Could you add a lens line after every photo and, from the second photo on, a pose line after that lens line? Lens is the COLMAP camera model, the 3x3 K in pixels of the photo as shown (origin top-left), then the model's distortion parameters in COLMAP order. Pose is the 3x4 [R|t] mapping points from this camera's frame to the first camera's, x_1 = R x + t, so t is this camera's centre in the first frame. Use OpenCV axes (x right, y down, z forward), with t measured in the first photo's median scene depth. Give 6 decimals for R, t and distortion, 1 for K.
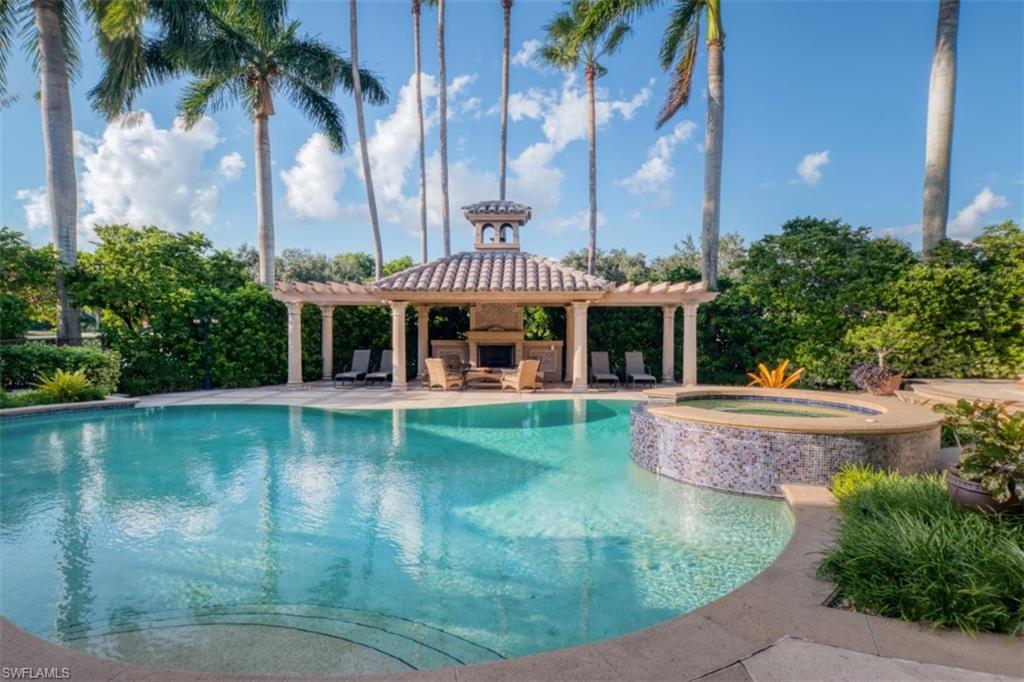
lens RADIAL K [[541.4, 0, 514.8], [0, 541.4, 363.5], [0, 0, 1]] dist [0.002403, 0.000355]
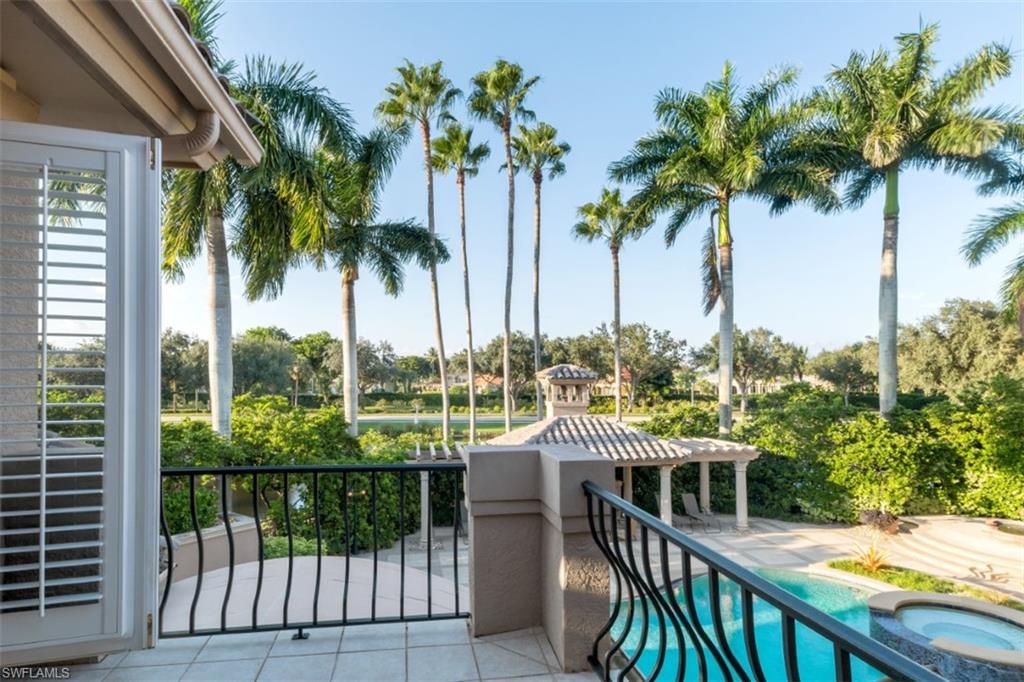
lens RADIAL K [[538.1, 0, 508.3], [0, 538.1, 381.5], [0, 0, 1]] dist [0.003218, 0.000815]
pose [[0.981348, -0.001243, 0.192238, -0.450076], [0.016189, 0.996961, -0.076197, -0.204902], [-0.191559, 0.077887, 0.978386, -0.155789]]
